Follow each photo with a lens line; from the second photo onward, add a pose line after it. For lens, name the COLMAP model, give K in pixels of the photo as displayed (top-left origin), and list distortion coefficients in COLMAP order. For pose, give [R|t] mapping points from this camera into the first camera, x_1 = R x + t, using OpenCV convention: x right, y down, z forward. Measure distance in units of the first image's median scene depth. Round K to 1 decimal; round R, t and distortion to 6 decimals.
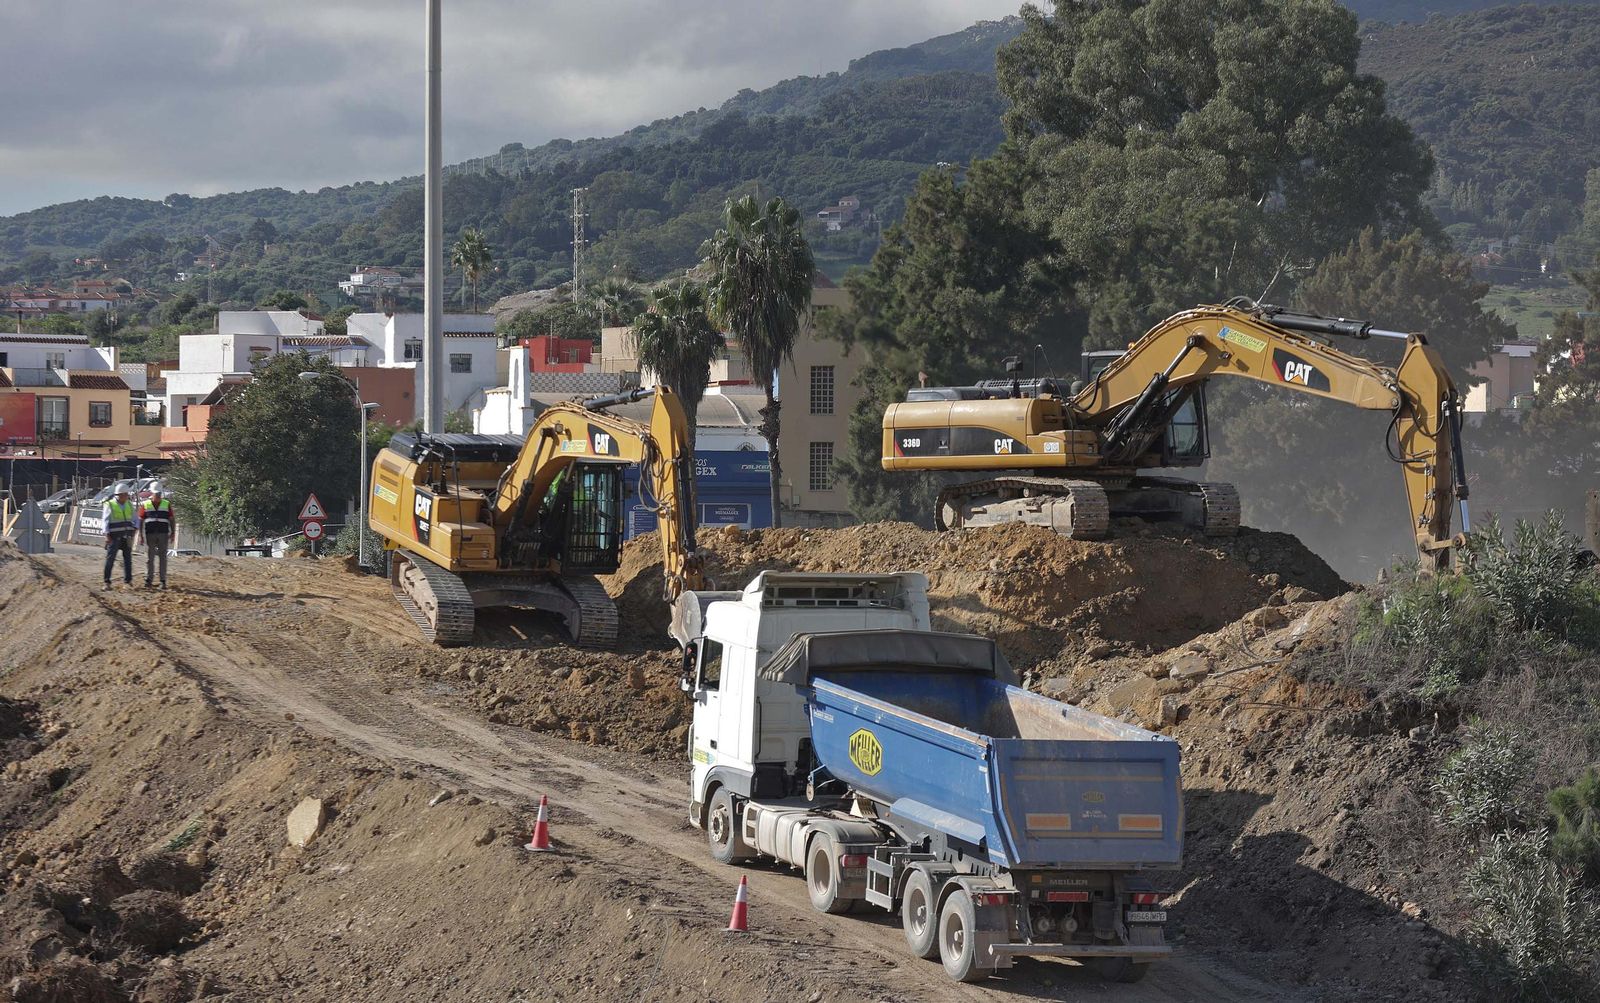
lens RADIAL K [[6714.9, 0, 800.0], [0, 6714.9, 501.5], [0, 0, 1]] dist [-0.070941, 2.494495]
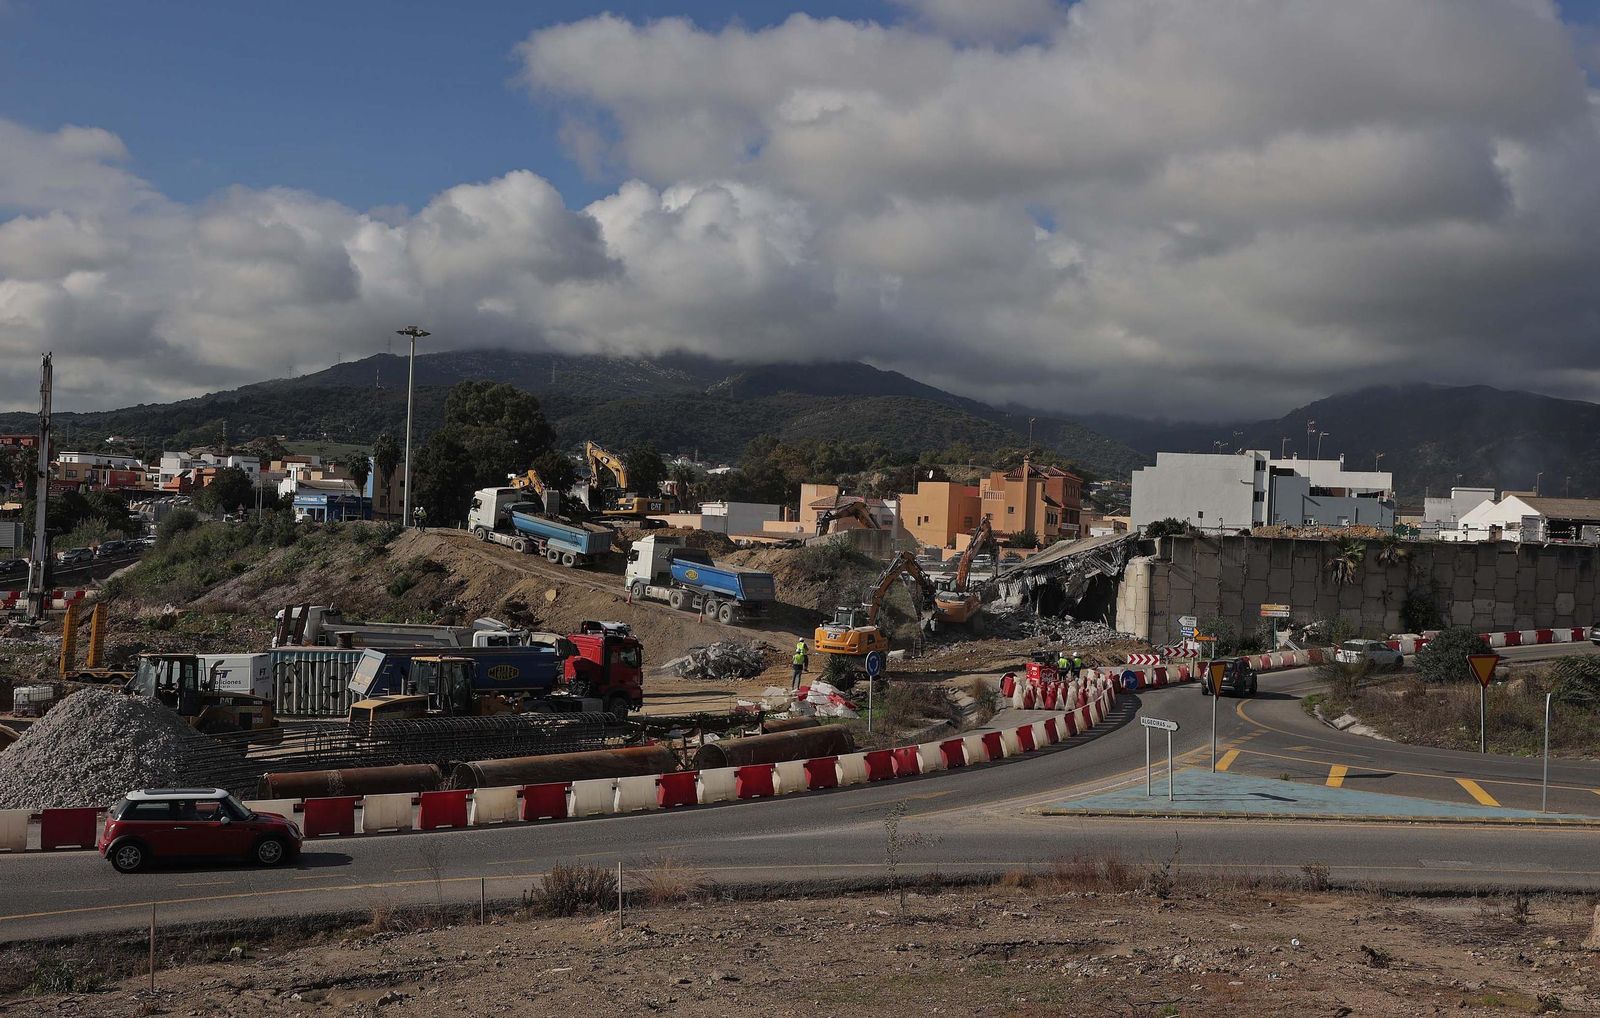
lens RADIAL K [[1676.1, 0, 818.3], [0, 1676.1, 510.6], [0, 0, 1]] dist [-0.007346, -0.004800]
pose [[0.935120, 0.038550, 0.352228, -0.300660], [-0.037883, 0.999244, -0.008790, -0.002928], [-0.352300, -0.005124, 0.935873, -0.056102]]
